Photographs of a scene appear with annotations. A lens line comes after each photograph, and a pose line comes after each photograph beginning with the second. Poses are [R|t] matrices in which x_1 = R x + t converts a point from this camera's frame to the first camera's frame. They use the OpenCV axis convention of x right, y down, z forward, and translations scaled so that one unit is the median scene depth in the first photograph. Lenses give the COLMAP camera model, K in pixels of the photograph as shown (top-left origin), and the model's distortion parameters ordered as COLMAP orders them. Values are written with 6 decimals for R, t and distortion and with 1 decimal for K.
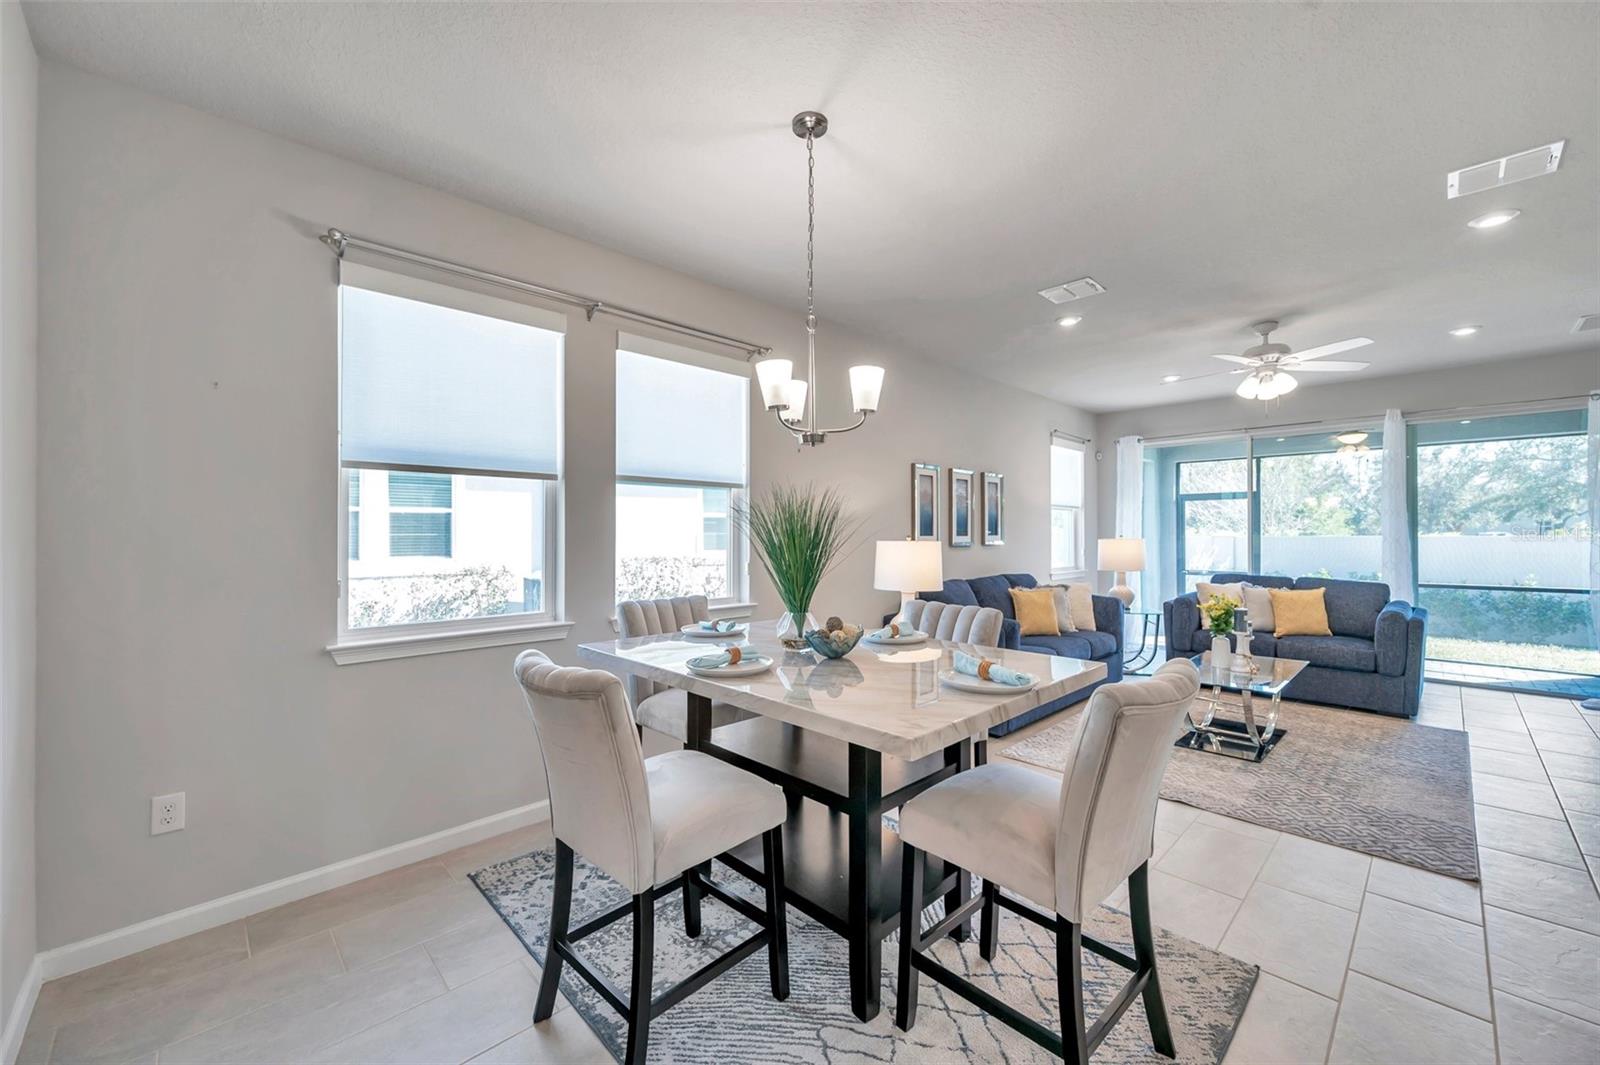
lens RADIAL K [[628.7, 0, 800.8], [0, 628.7, 530.6], [0, 0, 1]] dist [-0.001300, 0.000149]
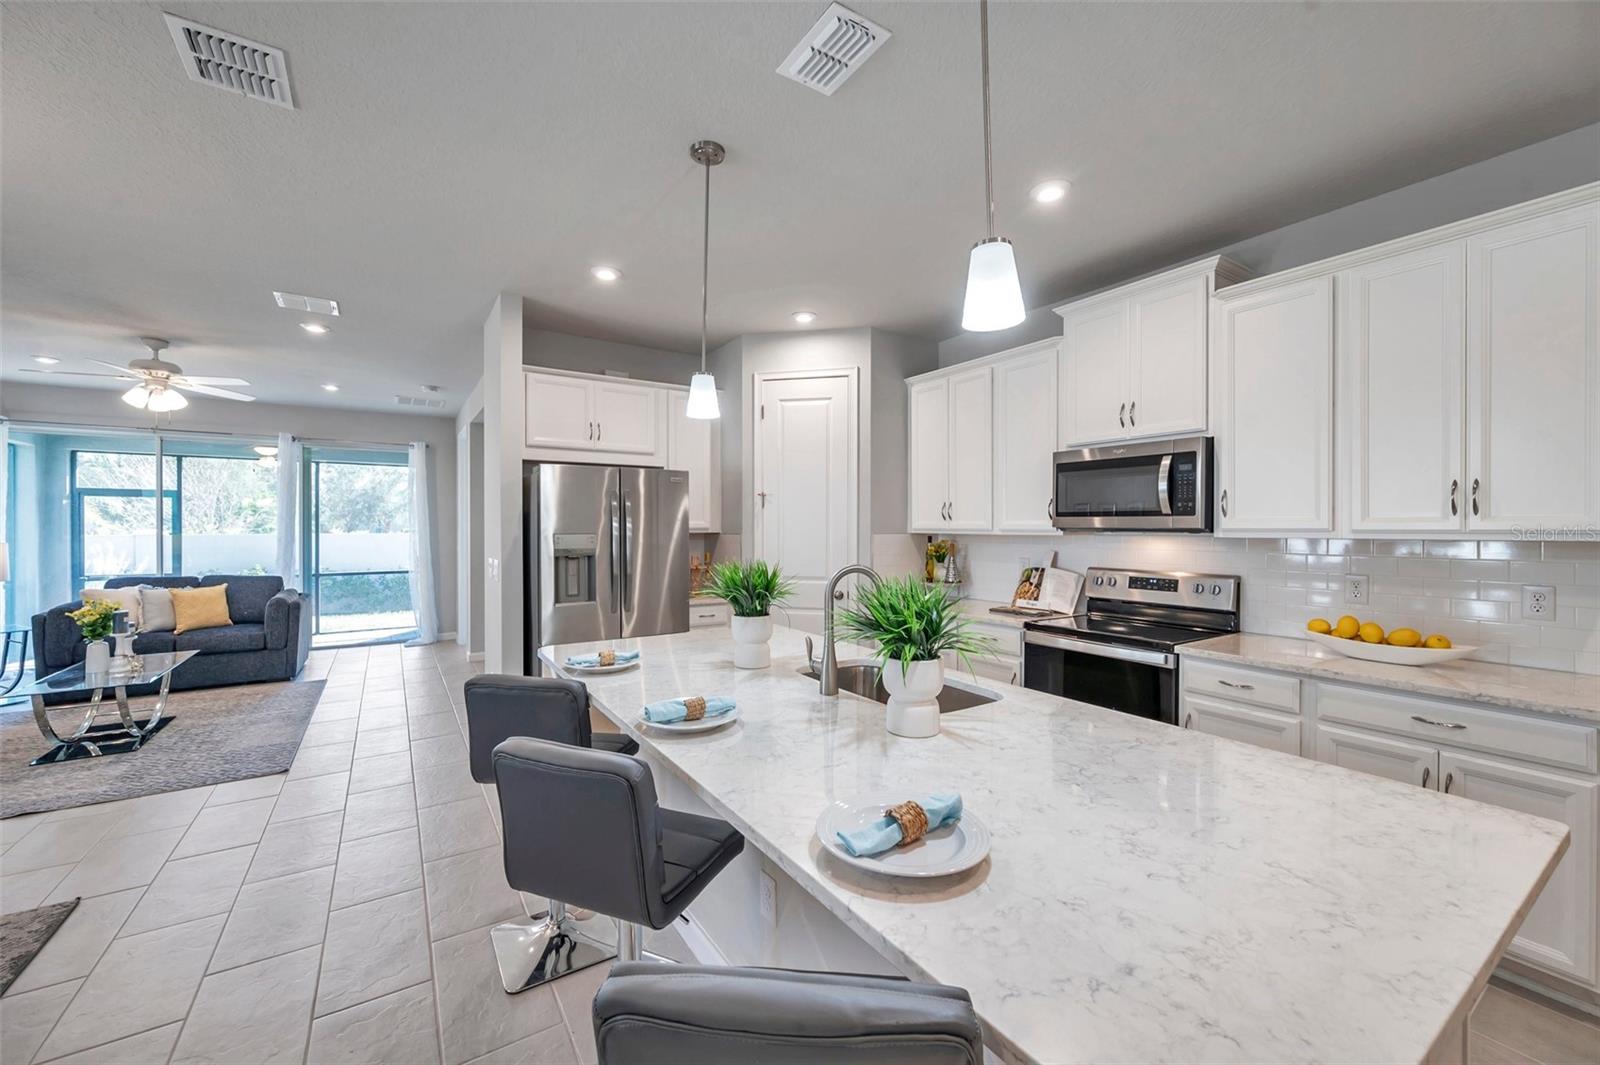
lens RADIAL K [[628.7, 0, 800.8], [0, 628.7, 530.6], [0, 0, 1]] dist [-0.001300, 0.000149]
pose [[0.193552, -0.003059, 0.981085, -0.089906], [-0.005560, 0.999976, 0.004215, -0.017680], [-0.981074, -0.006271, 0.193530, -0.273603]]
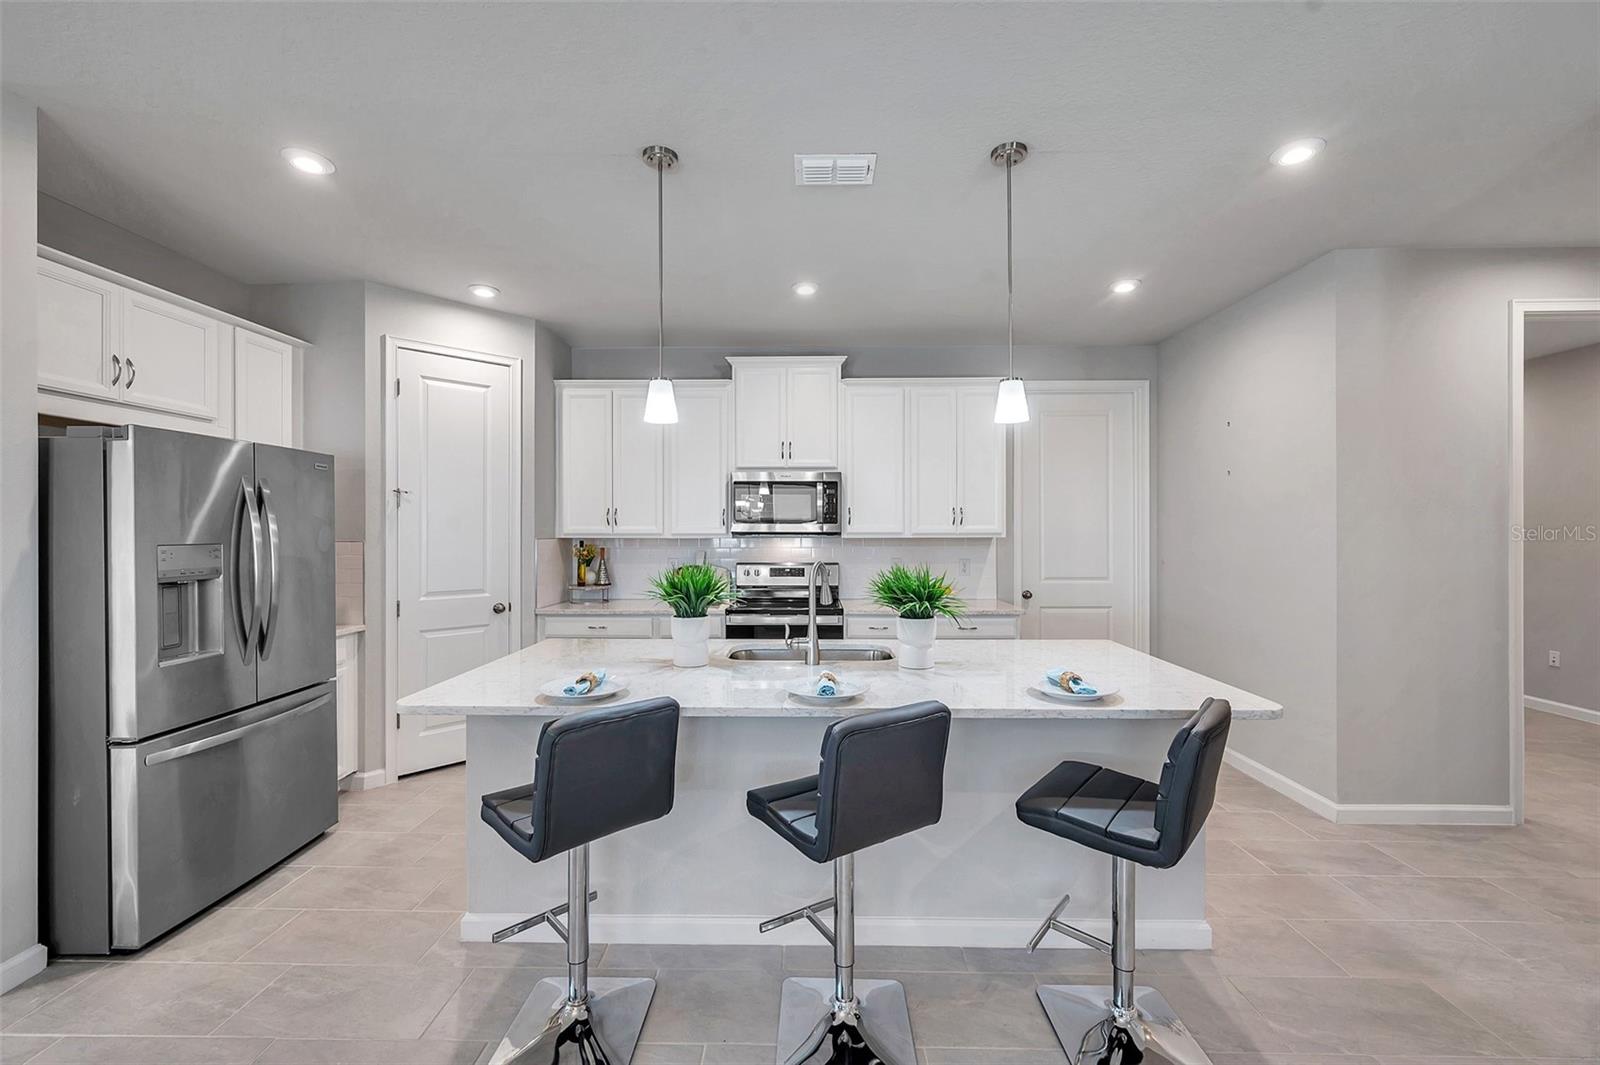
lens RADIAL K [[642.9, 0, 796.7], [0, 642.9, 530.0], [0, 0, 1]] dist [-0.002354, -0.000249]
pose [[-0.699268, 0.002581, 0.714855, -0.049201], [-0.000486, 0.999992, -0.004086, -0.018639], [-0.714860, -0.003205, -0.699260, 0.191597]]
